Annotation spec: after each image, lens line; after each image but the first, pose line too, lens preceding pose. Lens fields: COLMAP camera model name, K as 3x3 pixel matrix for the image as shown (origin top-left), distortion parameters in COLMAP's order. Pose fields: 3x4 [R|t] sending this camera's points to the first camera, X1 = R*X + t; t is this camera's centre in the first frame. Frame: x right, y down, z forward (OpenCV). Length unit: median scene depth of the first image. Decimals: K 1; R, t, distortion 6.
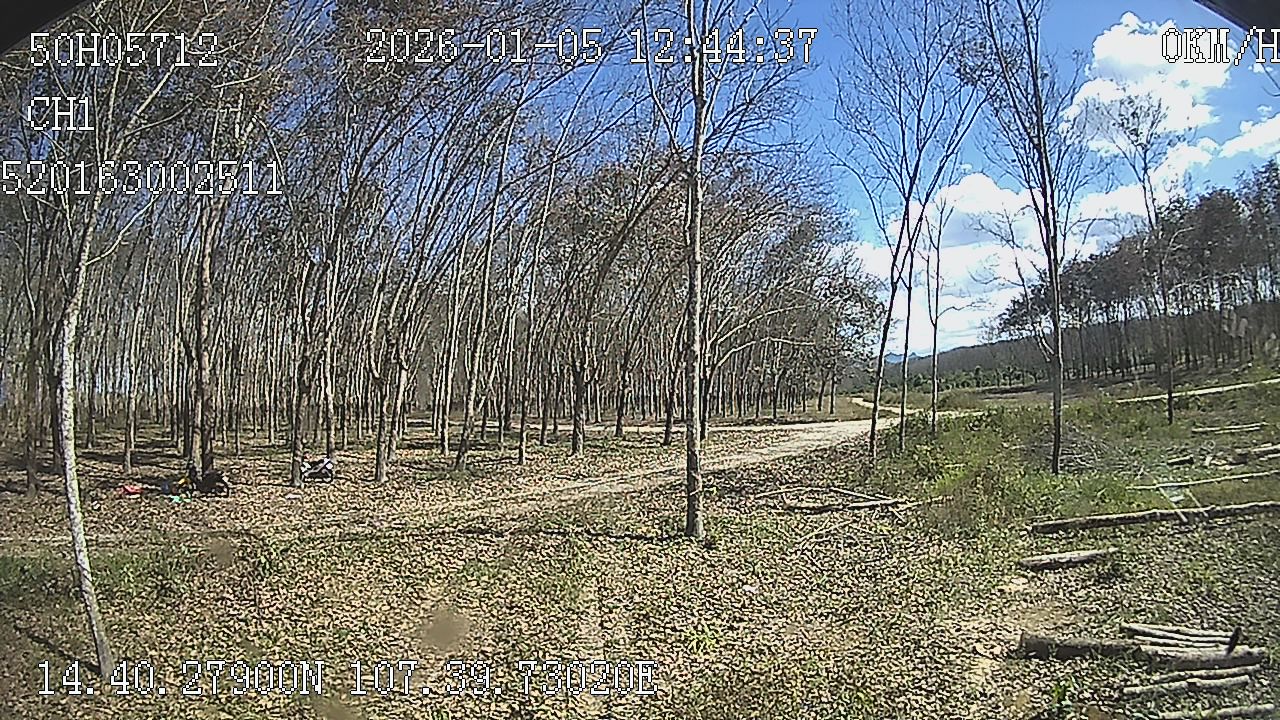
lens RADIAL K [[972.4, 0, 642.0], [0, 972.4, 364.2], [0, 0, 1]] dist [-0.152858, -0.013305]
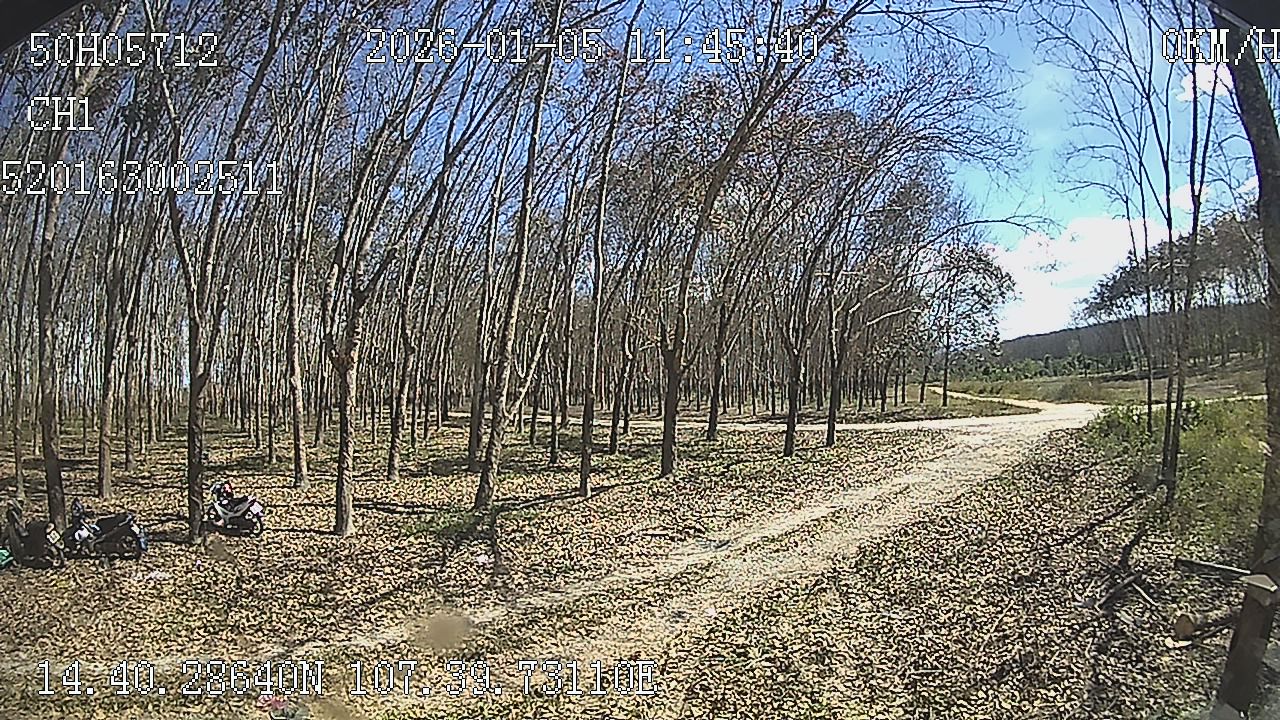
lens RADIAL K [[972.4, 0, 639.5], [0, 972.4, 359.1], [0, 0, 1]] dist [-0.152858, -0.013305]
pose [[0.998072, 0.000757, -0.062055, -0.019256], [-0.000302, 0.999973, 0.007333, 0.005013], [0.062059, -0.007300, 0.998046, 0.151710]]
